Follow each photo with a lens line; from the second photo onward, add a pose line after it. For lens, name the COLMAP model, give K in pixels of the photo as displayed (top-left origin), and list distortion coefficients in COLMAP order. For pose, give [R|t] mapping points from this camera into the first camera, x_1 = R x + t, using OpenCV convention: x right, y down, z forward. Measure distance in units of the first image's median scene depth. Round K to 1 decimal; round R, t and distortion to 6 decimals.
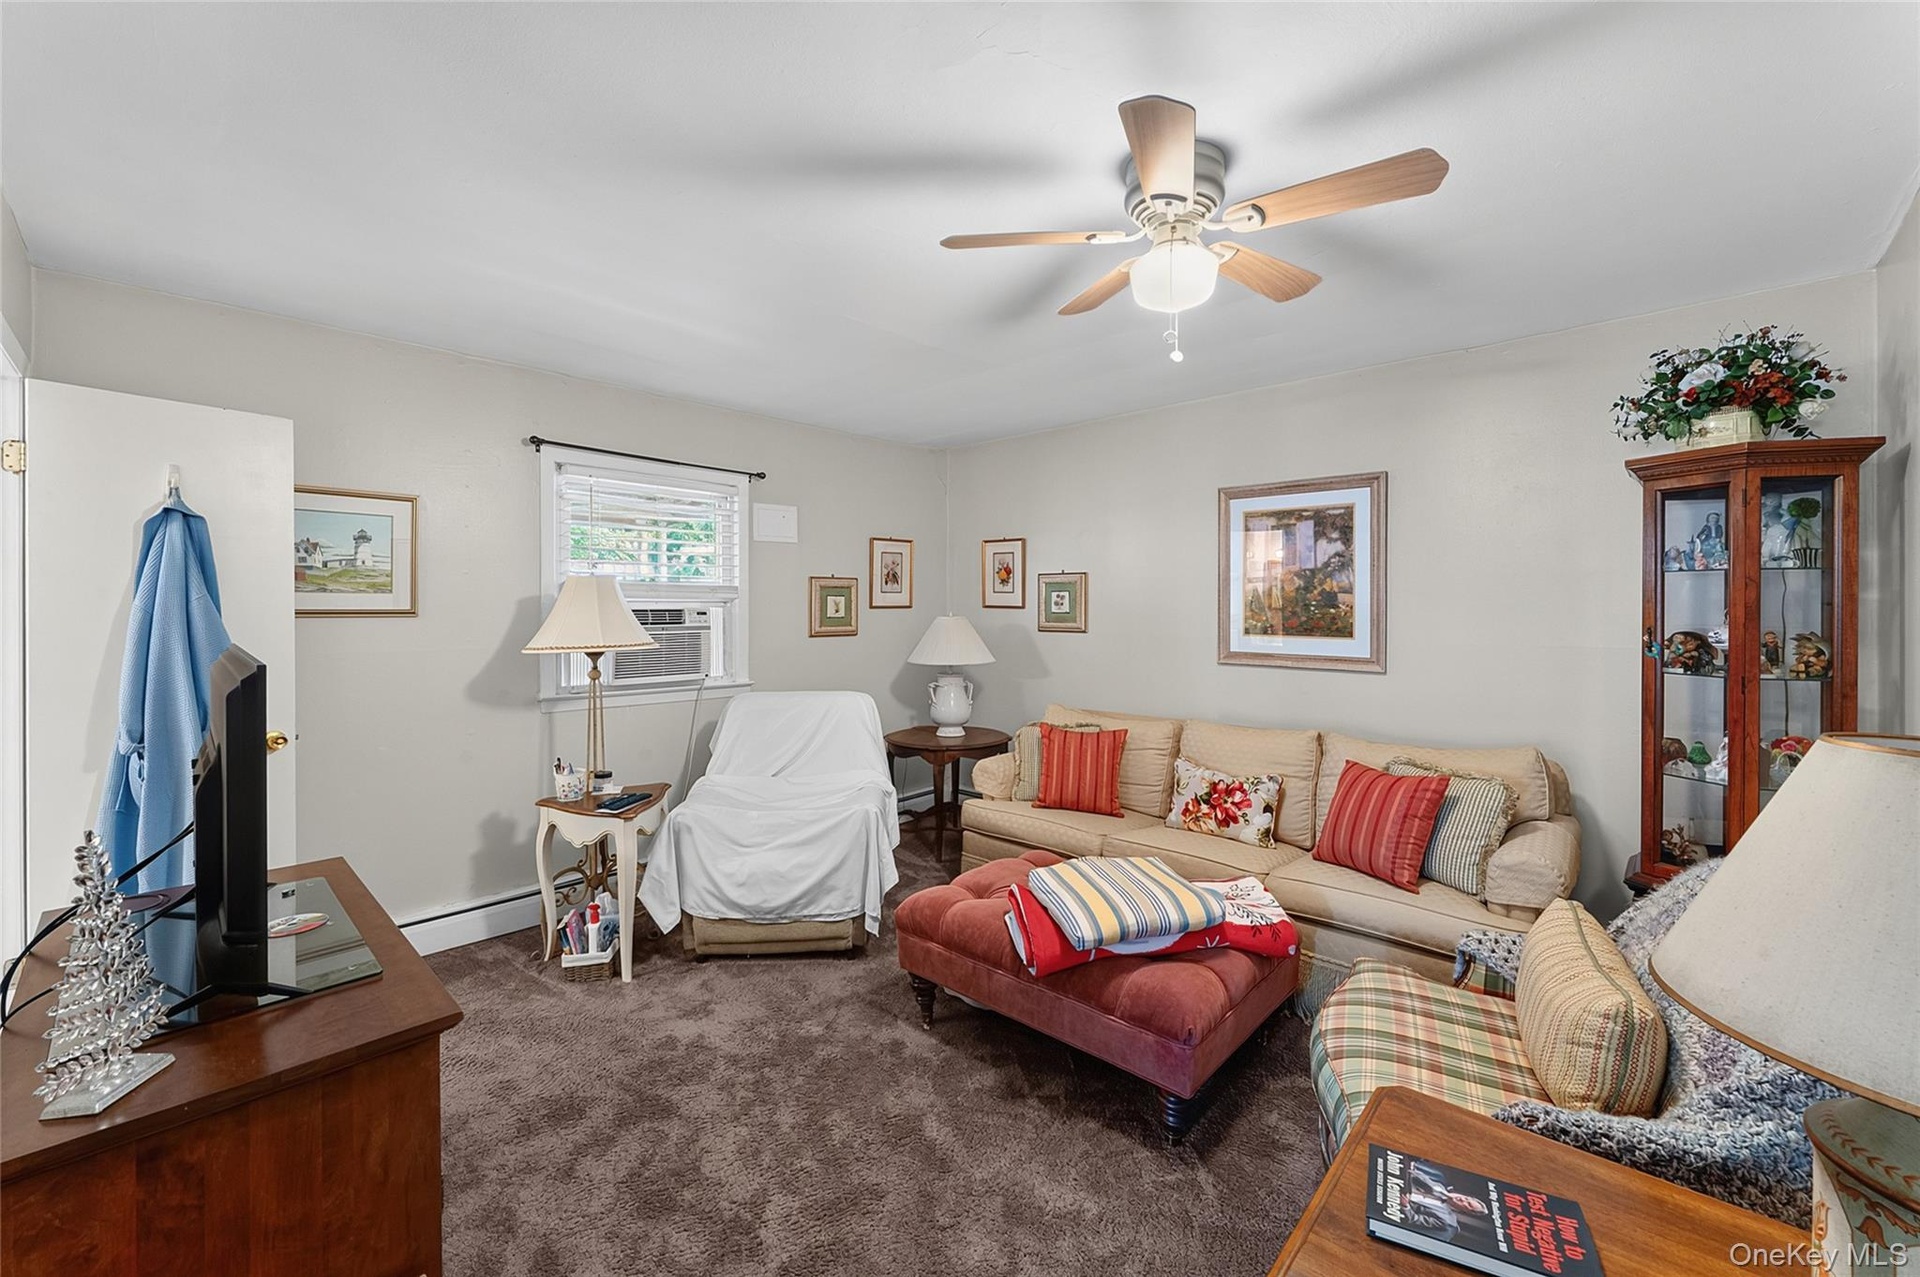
lens RADIAL K [[766.0, 0, 959.5], [0, 766.0, 608.1], [0, 0, 1]] dist [-0.009795, -0.000137]
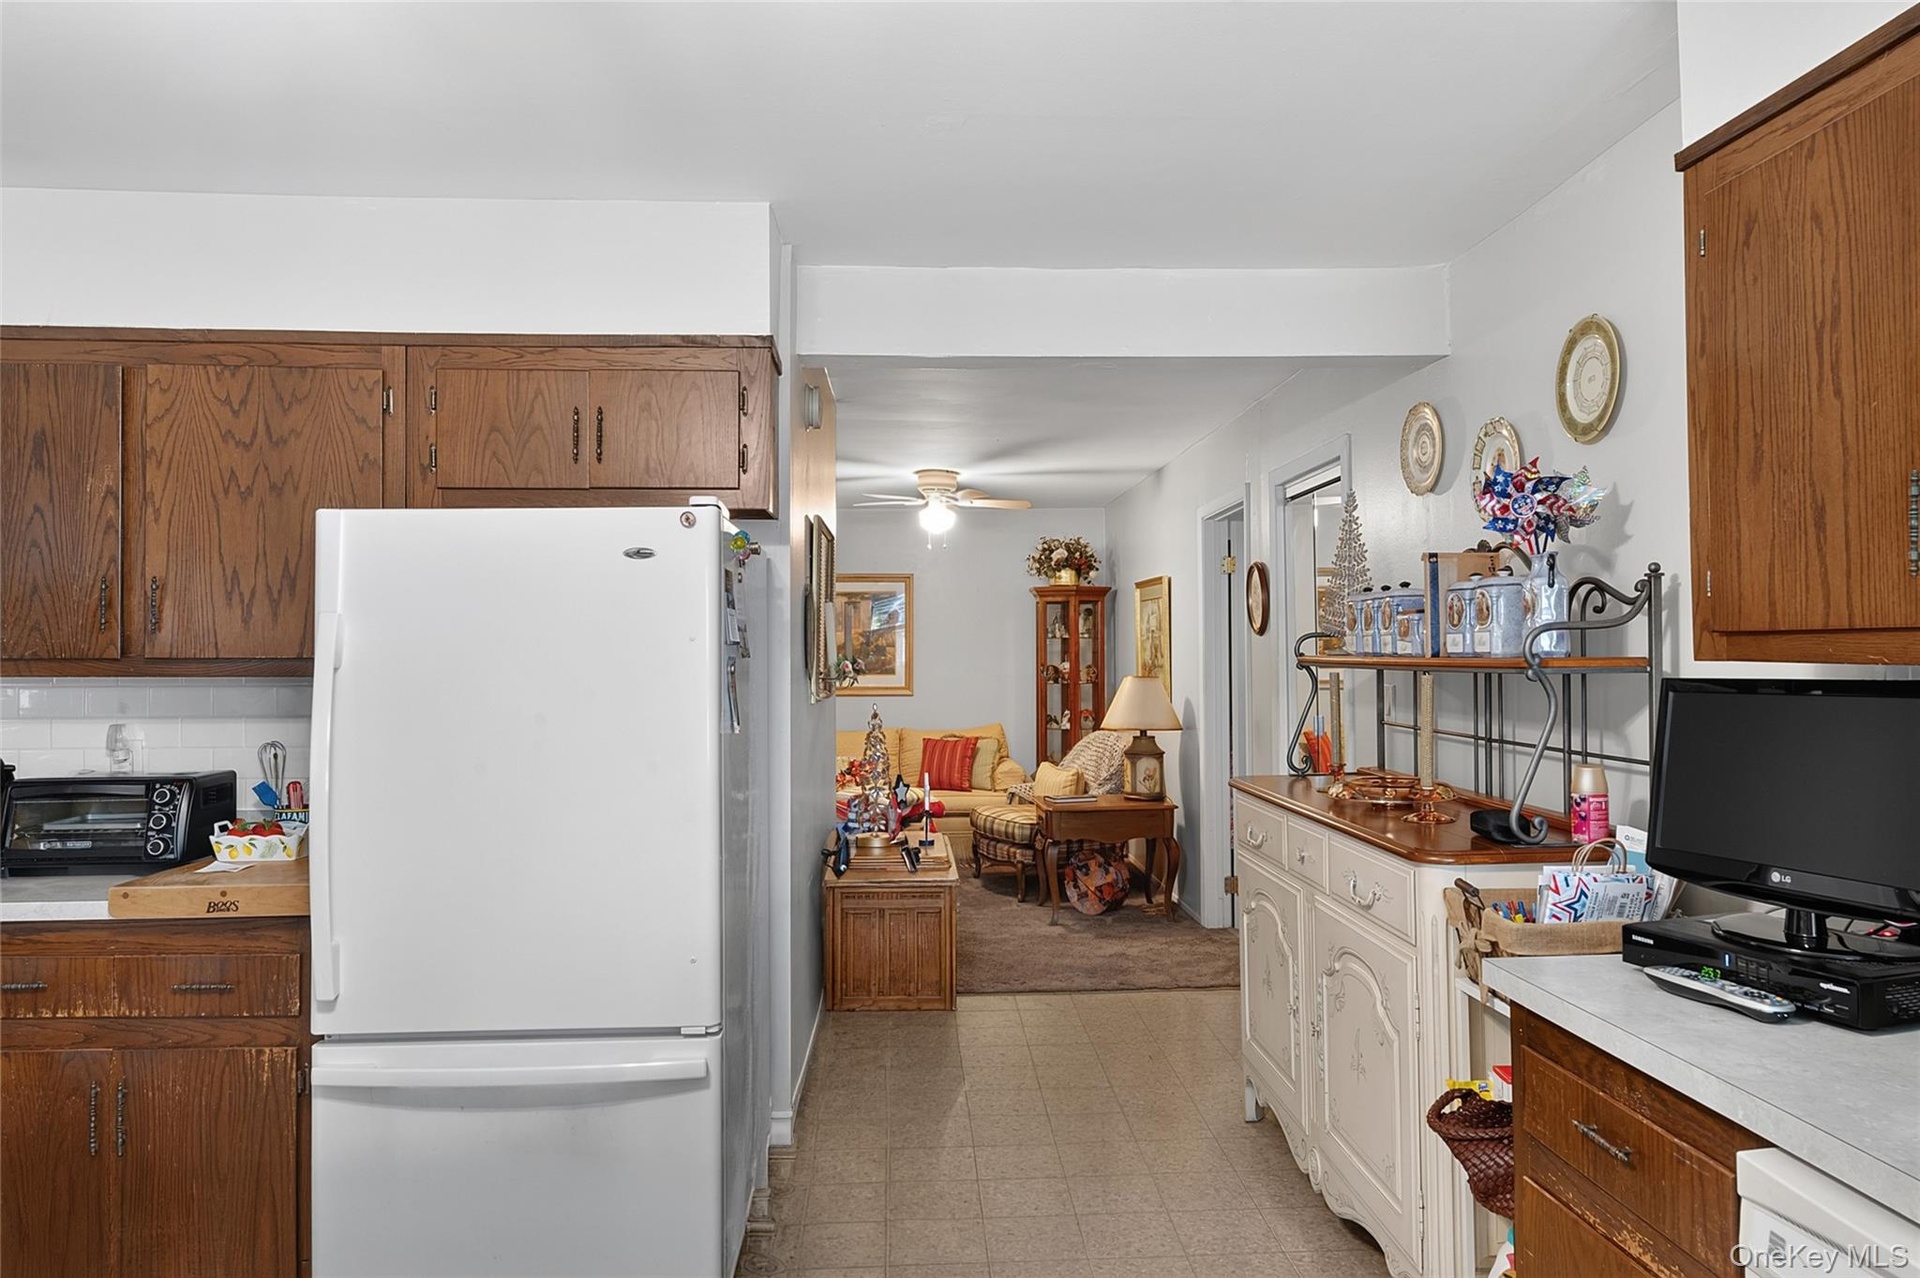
lens RADIAL K [[1184.9, 0, 949.0], [0, 1184.9, 646.2], [0, 0, 1]] dist [0.000436, -0.000647]
pose [[0.692030, 0.006179, 0.721842, -1.275910], [0.008132, 0.999833, -0.016355, 0.021974], [-0.721823, 0.017189, 0.691864, -0.858465]]
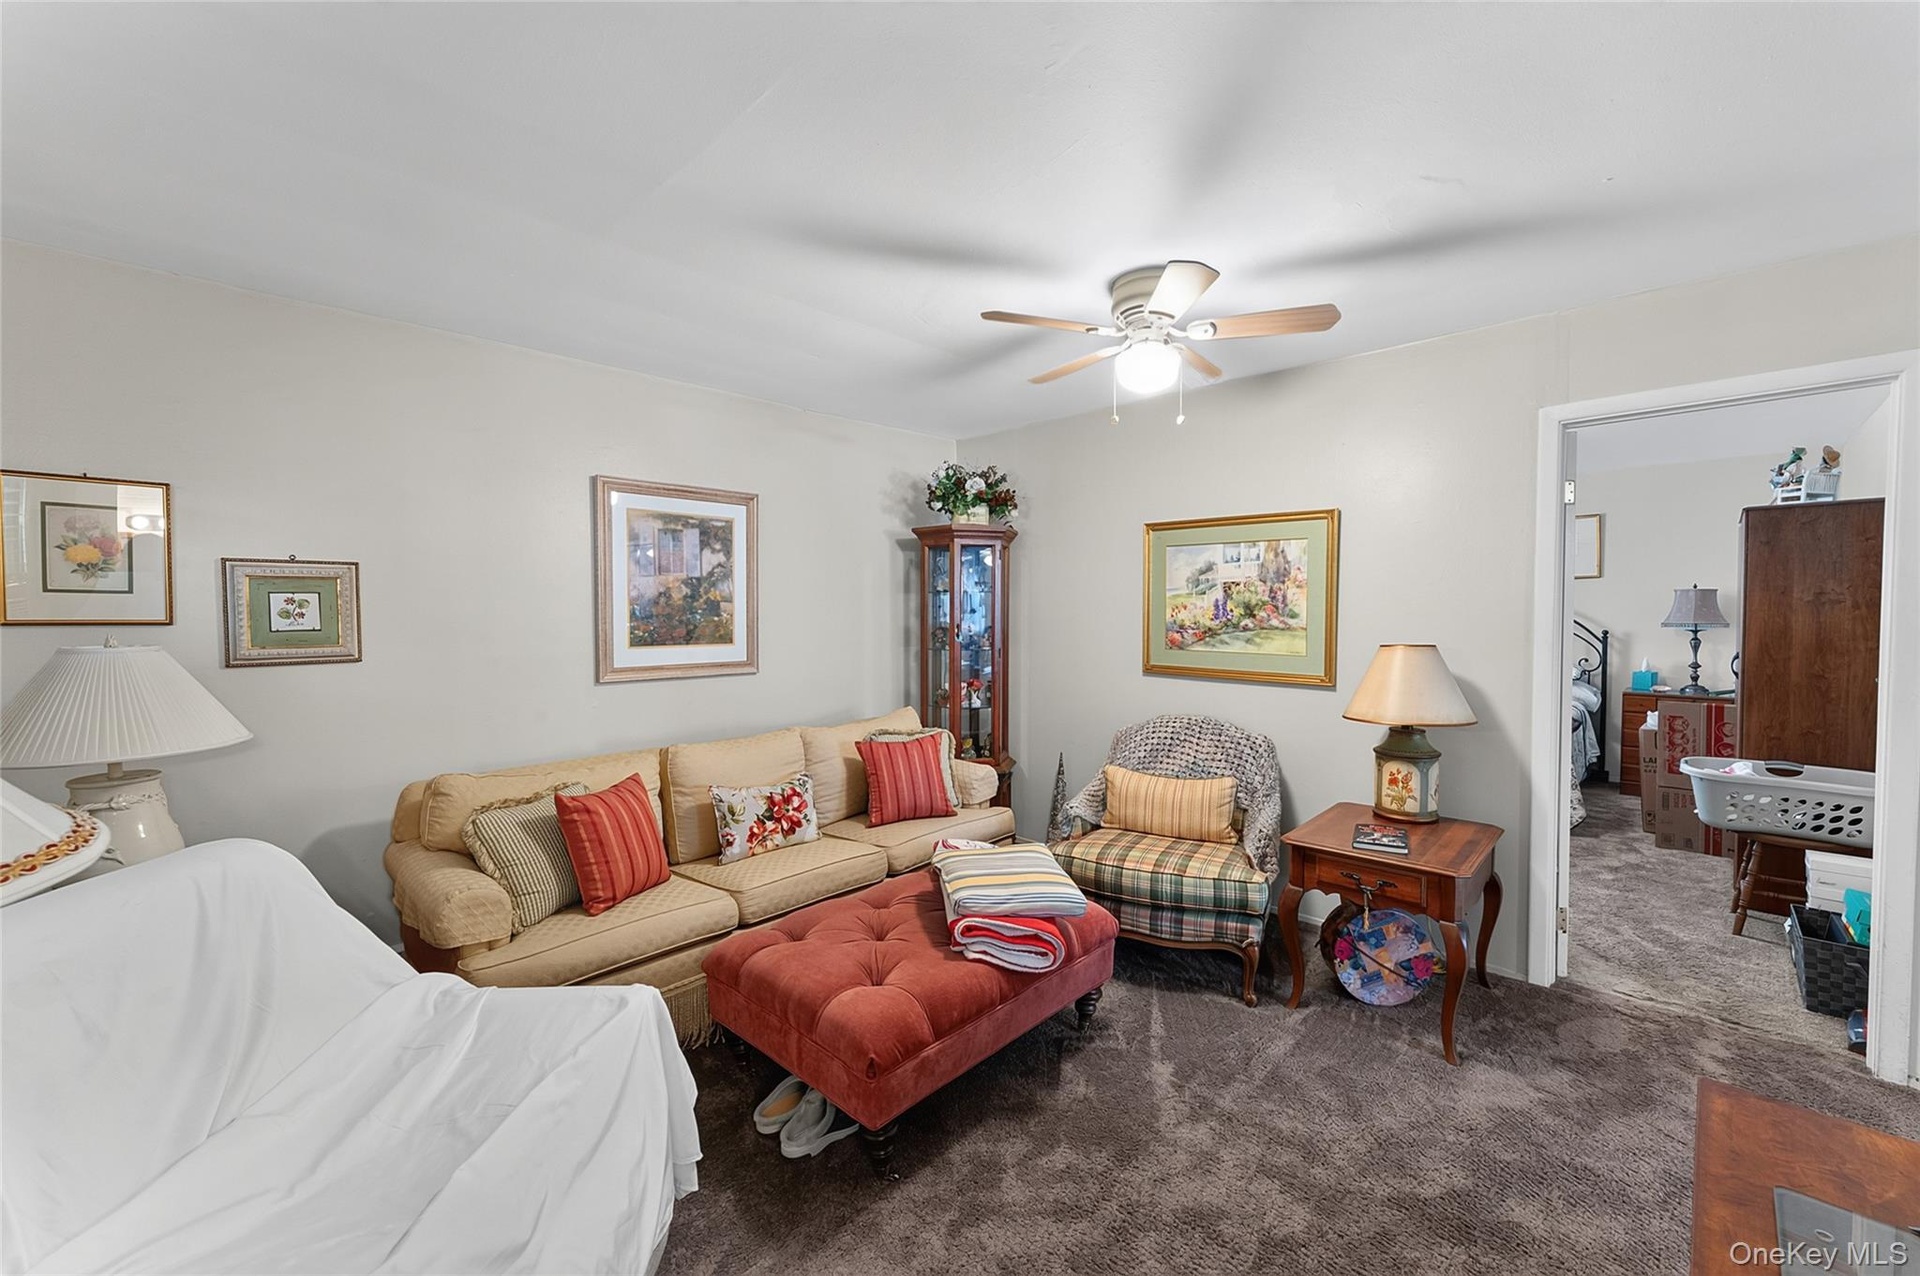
lens RADIAL K [[766.0, 0, 954.4], [0, 766.0, 638.0], [0, 0, 1]] dist [-0.009795, -0.000137]
pose [[0.025052, -0.036411, 0.999023, -0.584080], [0.009992, 0.999296, 0.036170, -0.005188], [-0.999636, 0.009076, 0.025398, 0.693392]]
